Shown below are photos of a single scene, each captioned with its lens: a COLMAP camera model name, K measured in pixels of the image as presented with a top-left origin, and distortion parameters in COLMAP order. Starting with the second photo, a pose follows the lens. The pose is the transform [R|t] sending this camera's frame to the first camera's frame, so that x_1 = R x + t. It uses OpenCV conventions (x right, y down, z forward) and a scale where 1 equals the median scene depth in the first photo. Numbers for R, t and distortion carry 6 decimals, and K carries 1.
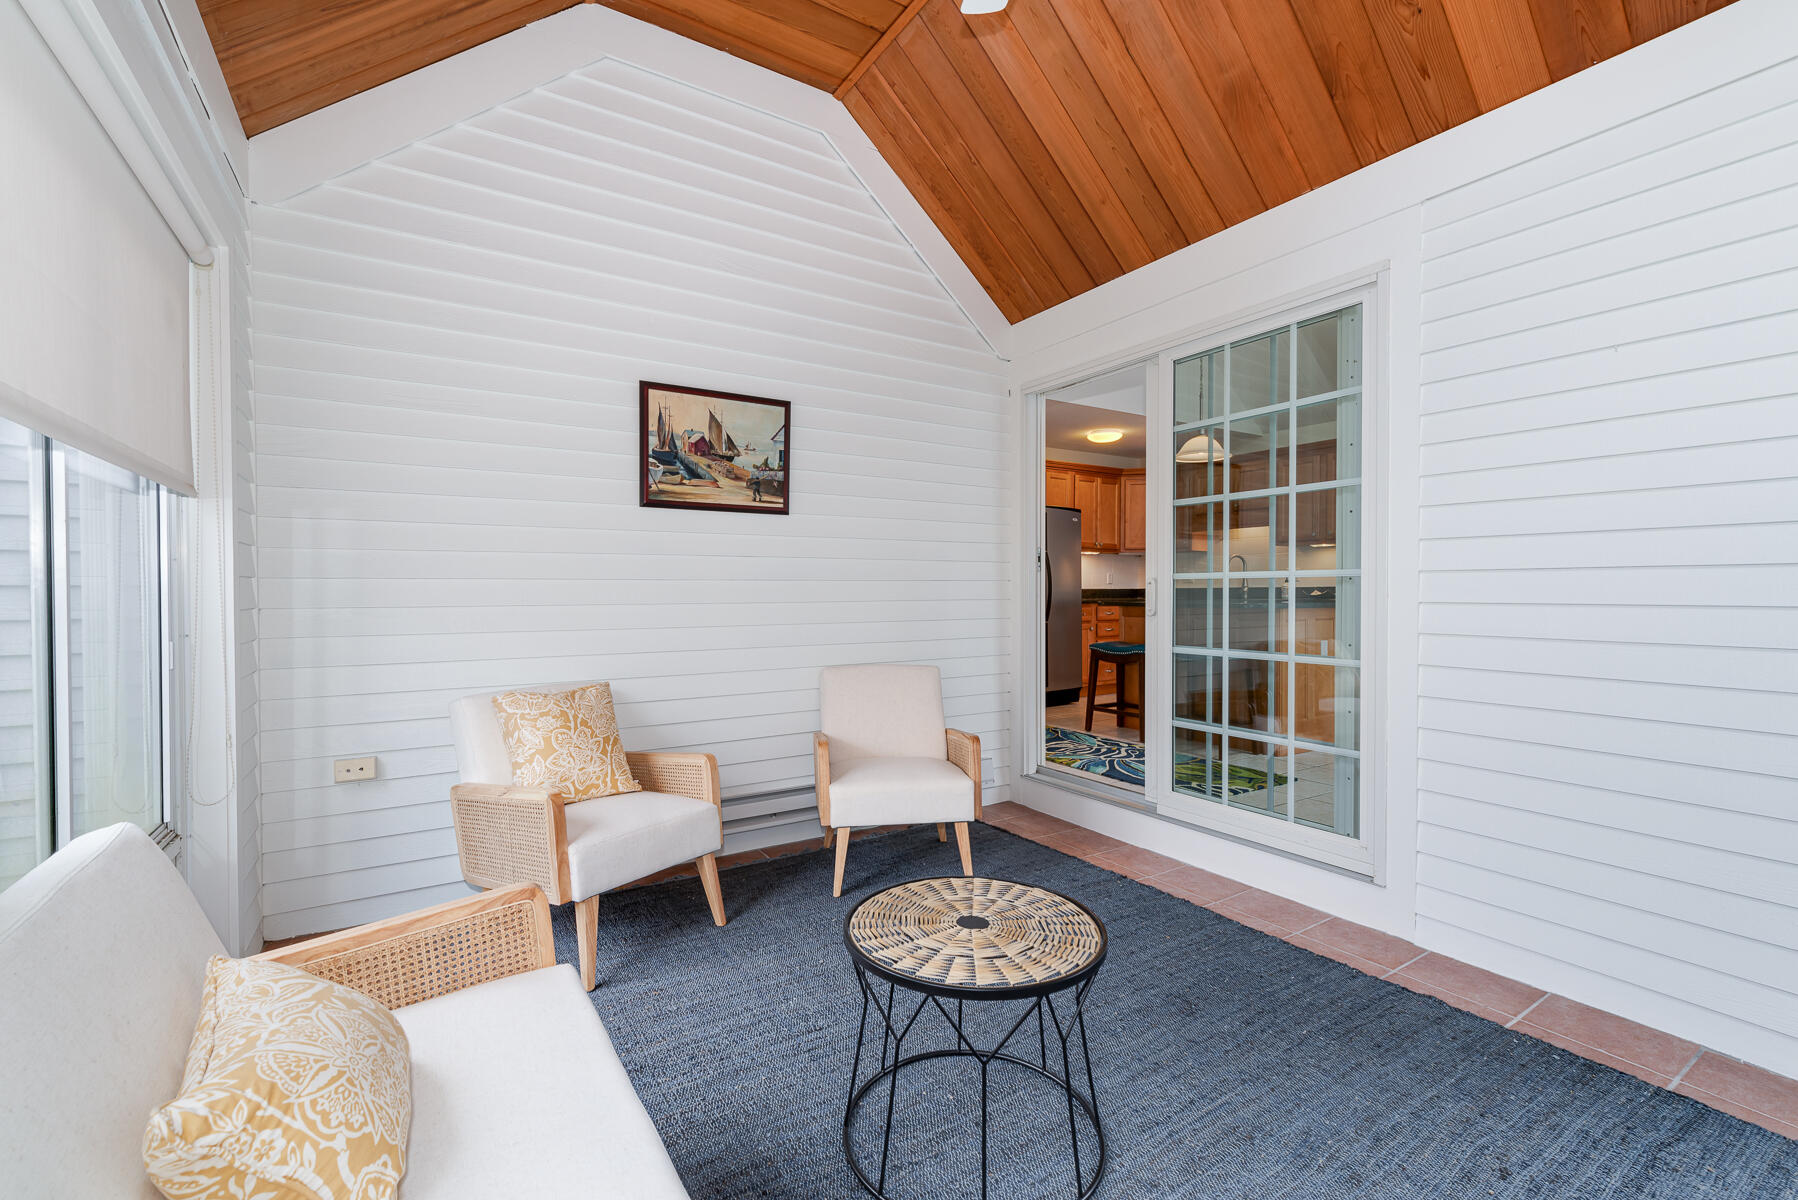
lens RADIAL K [[768.6, 0, 894.0], [0, 768.6, 600.9], [0, 0, 1]] dist [0.001582, 0.003162]
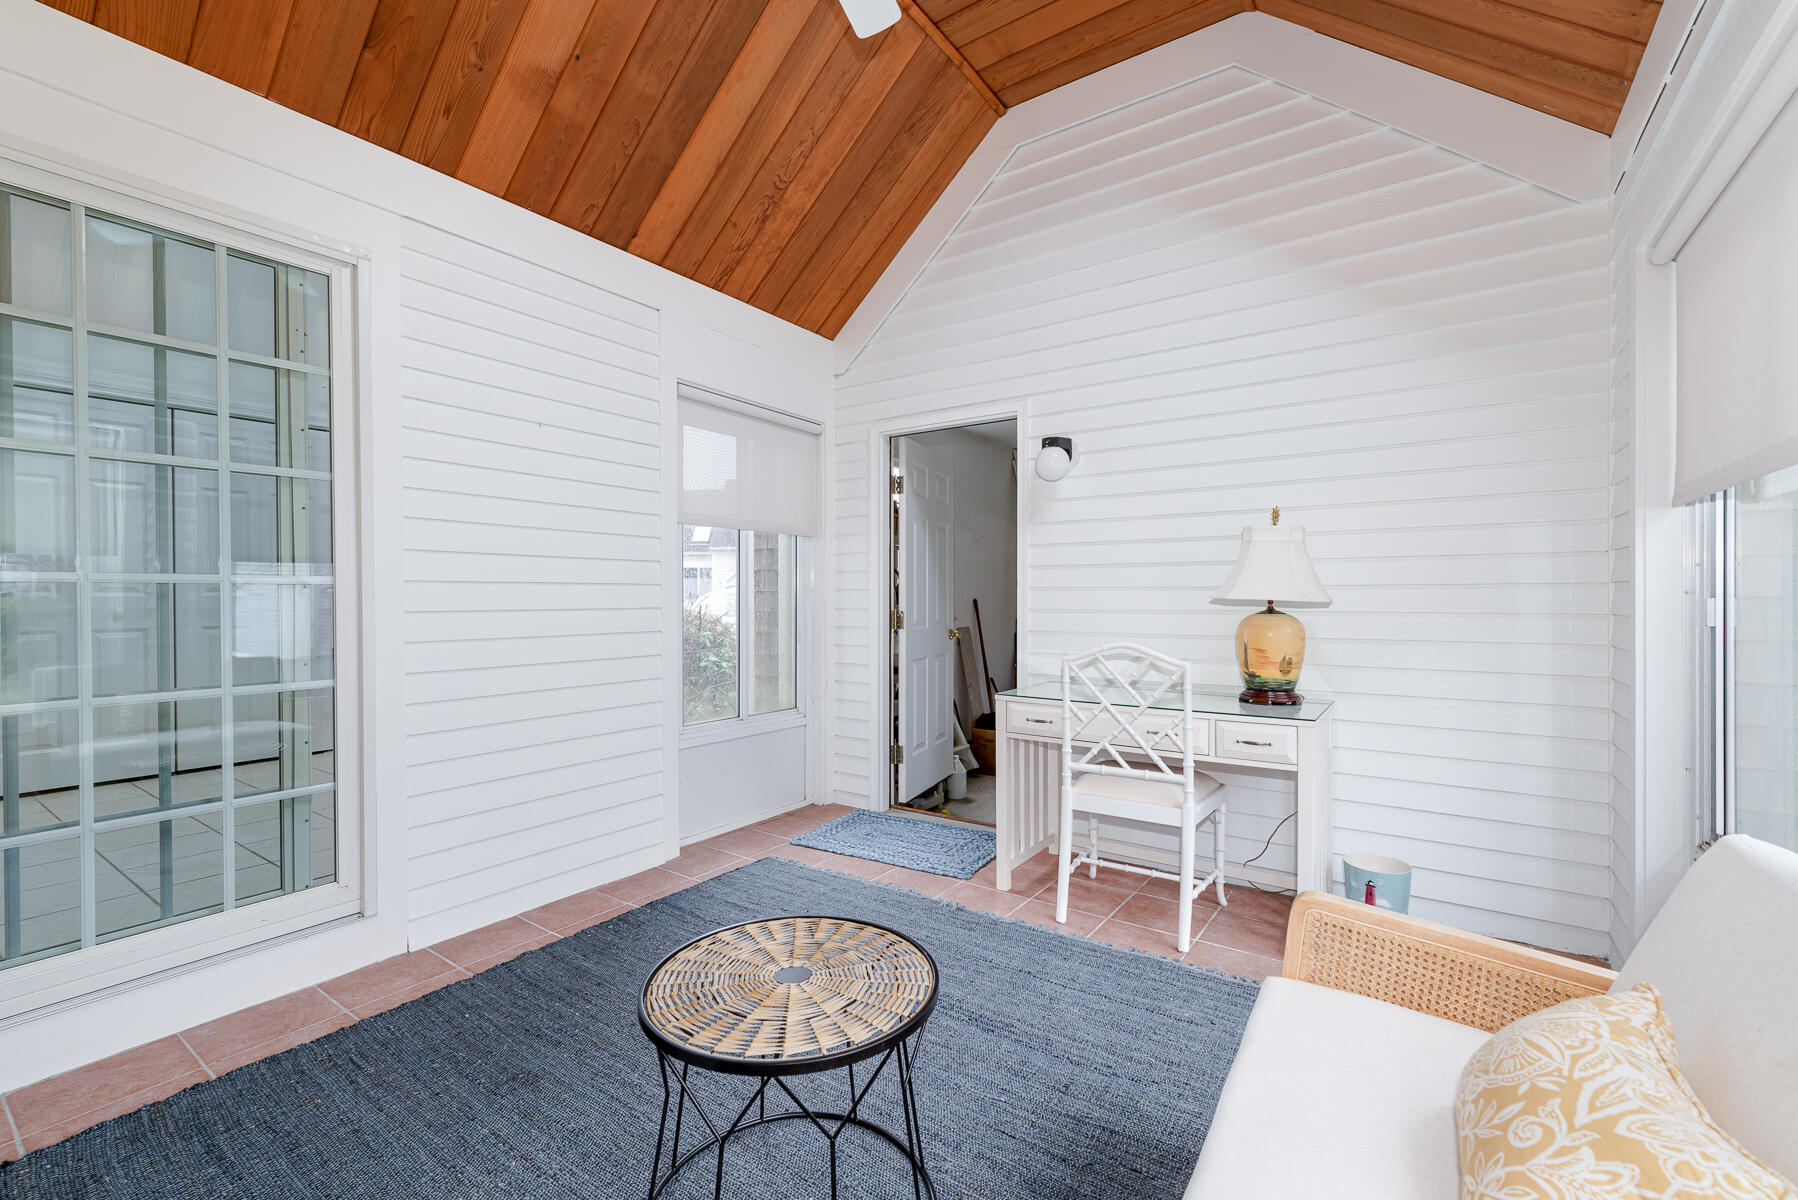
lens RADIAL K [[768.6, 0, 894.0], [0, 768.6, 600.9], [0, 0, 1]] dist [0.001582, 0.003162]
pose [[-0.379896, -0.004735, 0.925017, -0.487447], [0.016385, 0.999796, 0.011847, -0.013525], [-0.924884, 0.019657, -0.379741, 0.782786]]
